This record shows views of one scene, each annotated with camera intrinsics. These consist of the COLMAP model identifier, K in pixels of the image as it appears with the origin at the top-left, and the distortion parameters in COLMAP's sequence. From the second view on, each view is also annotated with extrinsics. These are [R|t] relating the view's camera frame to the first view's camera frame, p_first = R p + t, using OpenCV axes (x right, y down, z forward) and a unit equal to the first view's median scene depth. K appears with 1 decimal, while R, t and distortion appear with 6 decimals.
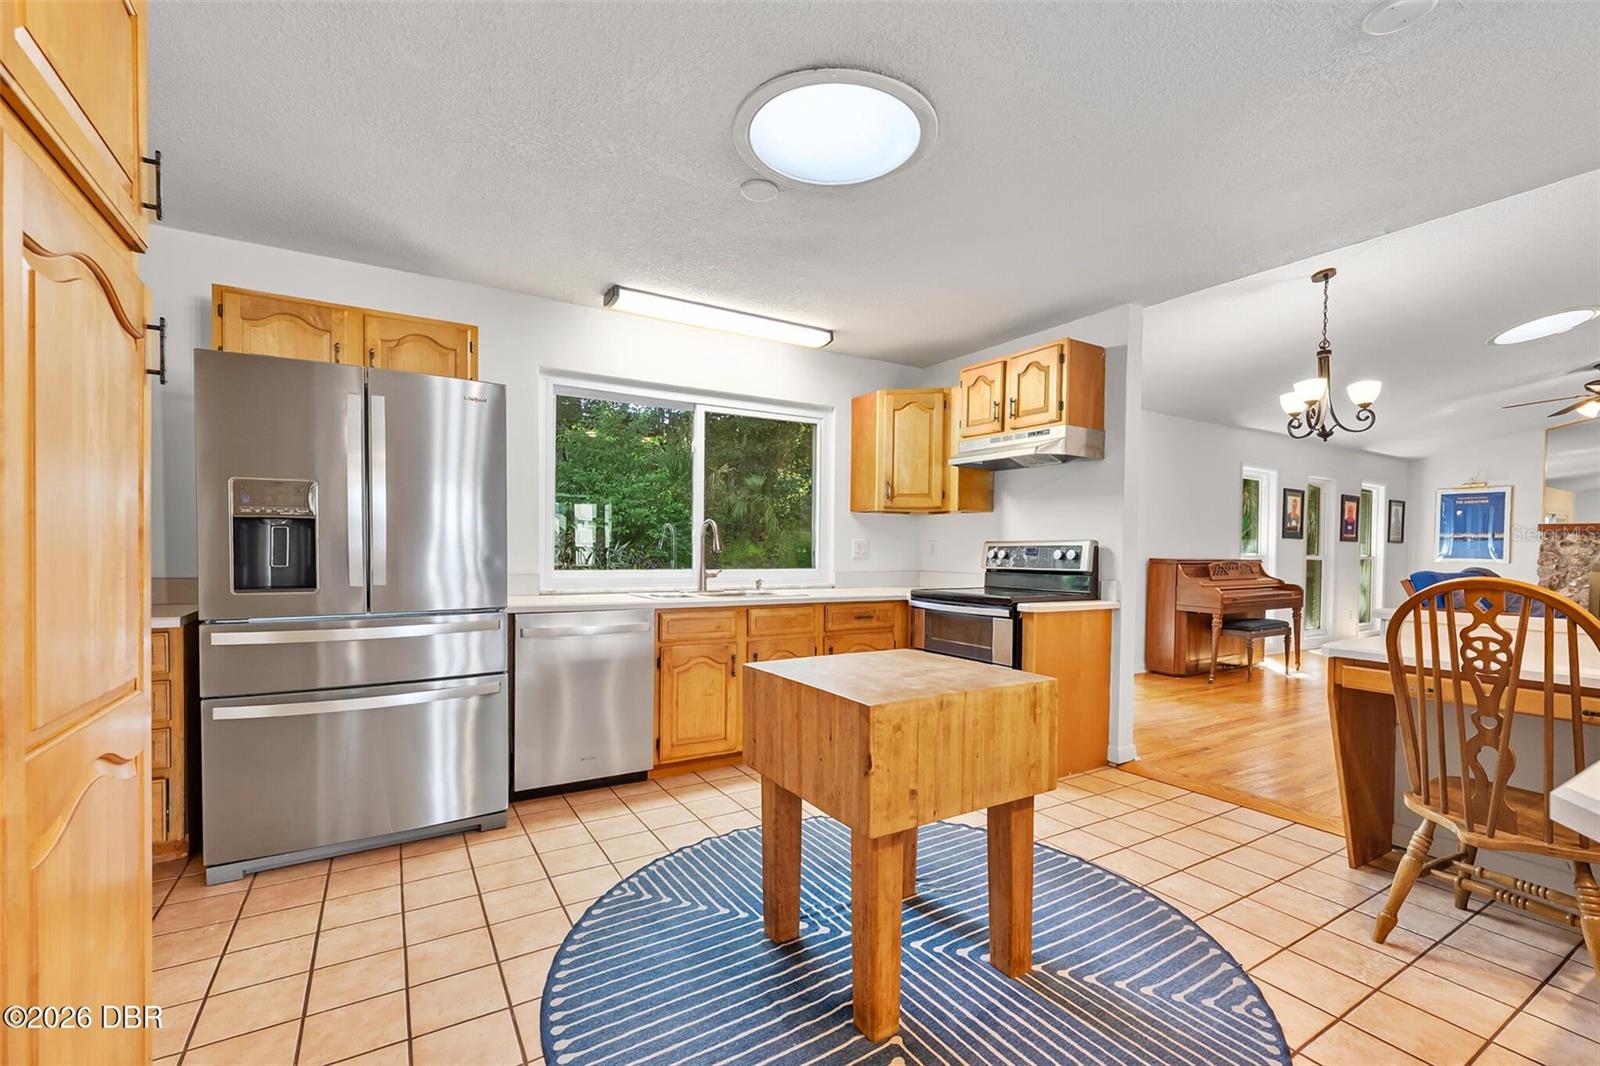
lens RADIAL K [[820.6, 0, 801.8], [0, 820.6, 564.7], [0, 0, 1]] dist [-0.003625, -0.000401]
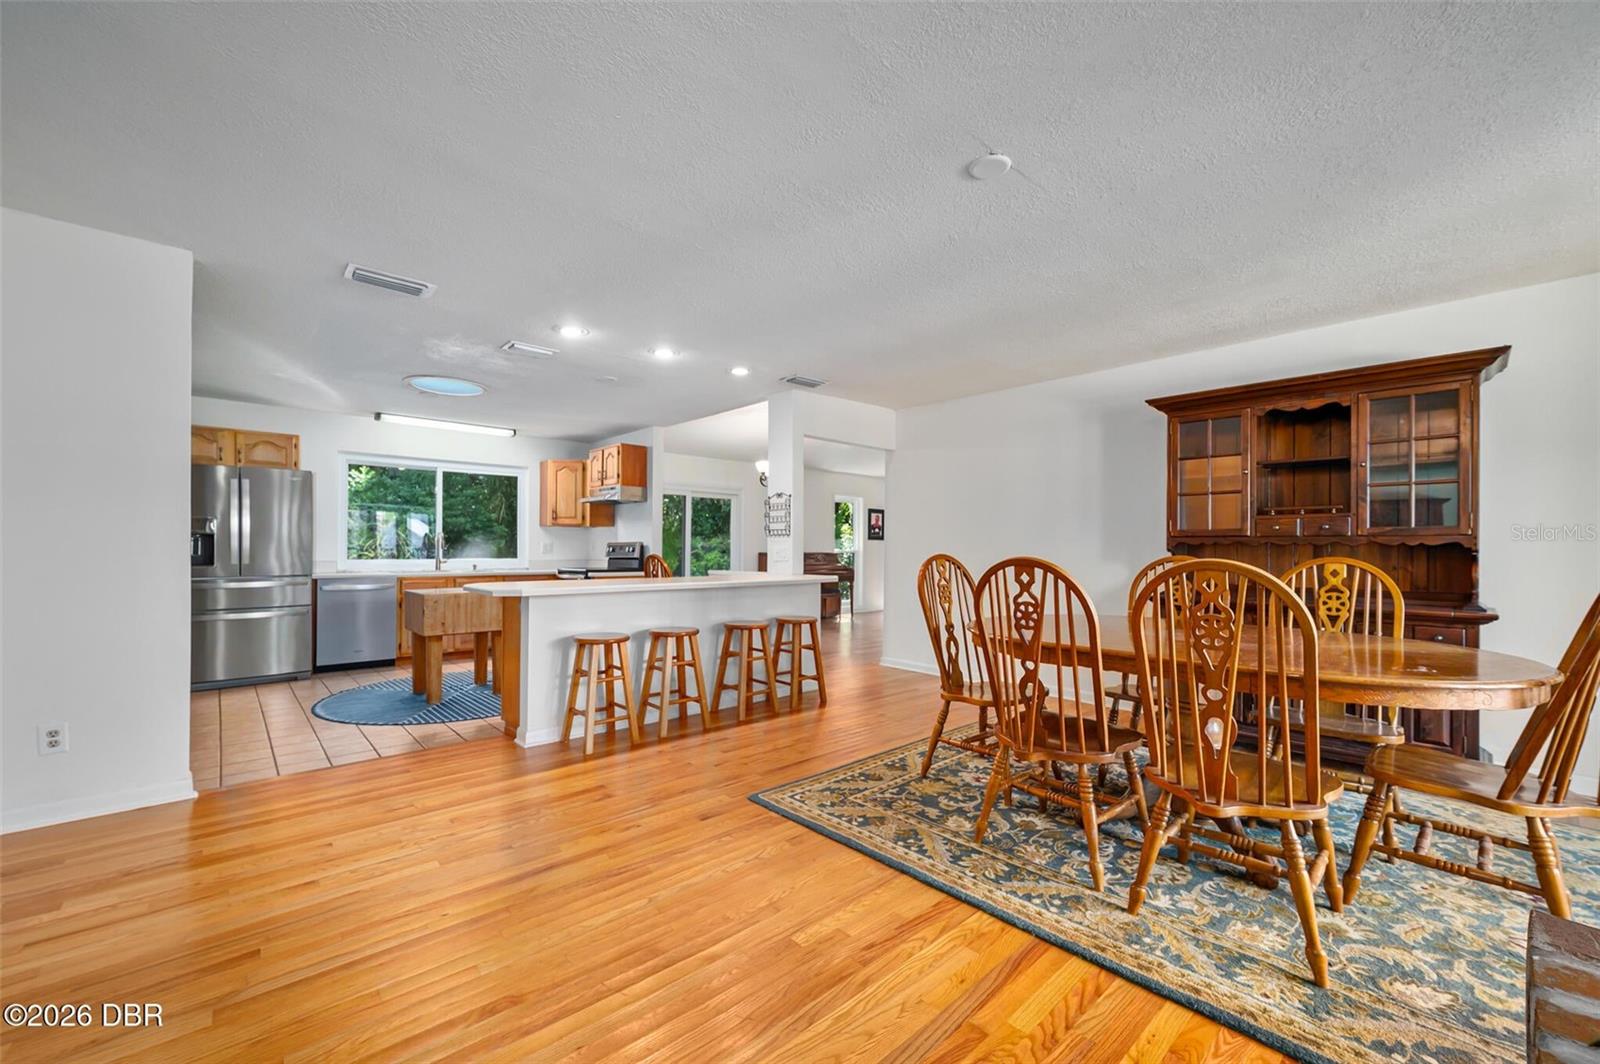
lens RADIAL K [[611.7, 0, 704.9], [0, 611.7, 544.3], [0, 0, 1]] dist [-0.000740, -0.000149]
pose [[0.981811, -0.004330, 0.189812, 0.219118], [0.009274, 0.999640, -0.025170, 0.014387], [-0.189635, 0.026473, 0.981498, -0.481773]]
